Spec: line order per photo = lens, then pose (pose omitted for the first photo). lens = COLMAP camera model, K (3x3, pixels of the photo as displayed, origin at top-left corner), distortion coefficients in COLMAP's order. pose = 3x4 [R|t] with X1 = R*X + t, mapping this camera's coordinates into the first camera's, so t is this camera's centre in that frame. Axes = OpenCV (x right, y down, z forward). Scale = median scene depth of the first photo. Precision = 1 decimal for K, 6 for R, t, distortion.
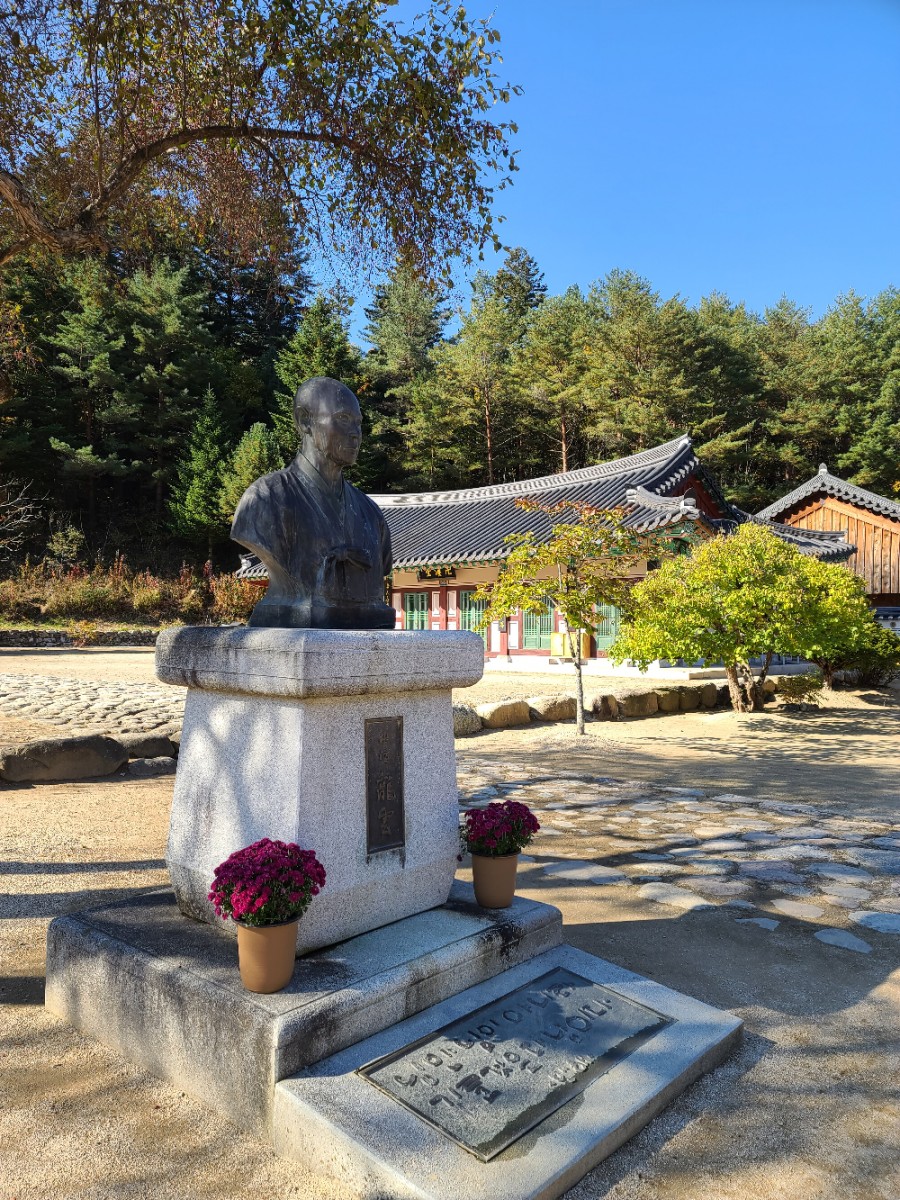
lens RADIAL K [[904.8, 0, 426.4], [0, 904.8, 606.4], [0, 0, 1]] dist [0.089734, -0.063704]
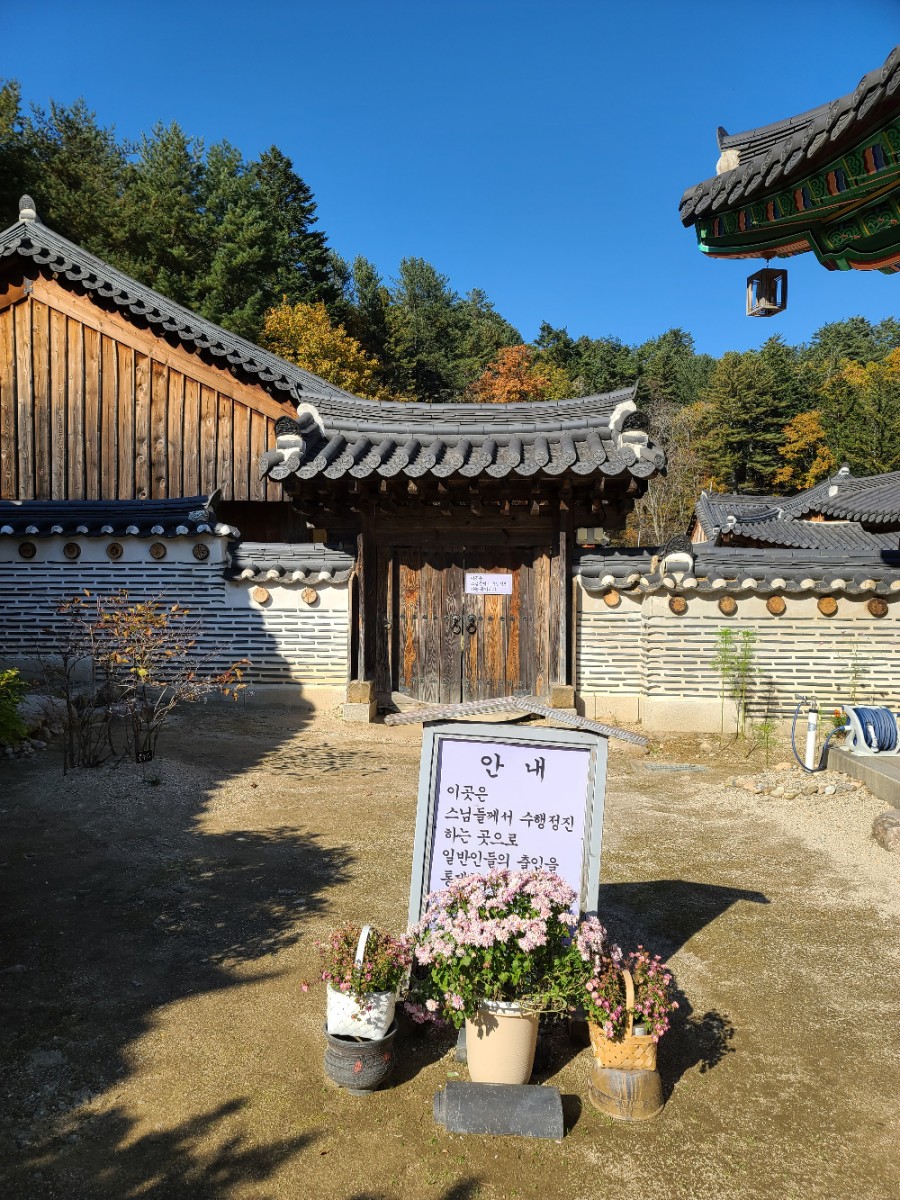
lens RADIAL K [[904.8, 0, 426.4], [0, 904.8, 606.4], [0, 0, 1]] dist [0.089734, -0.063704]
pose [[0.794643, -0.003514, 0.607066, 0.317507], [-0.016936, 0.999466, 0.027954, 0.024332], [-0.606840, -0.032495, 0.794159, 0.534451]]
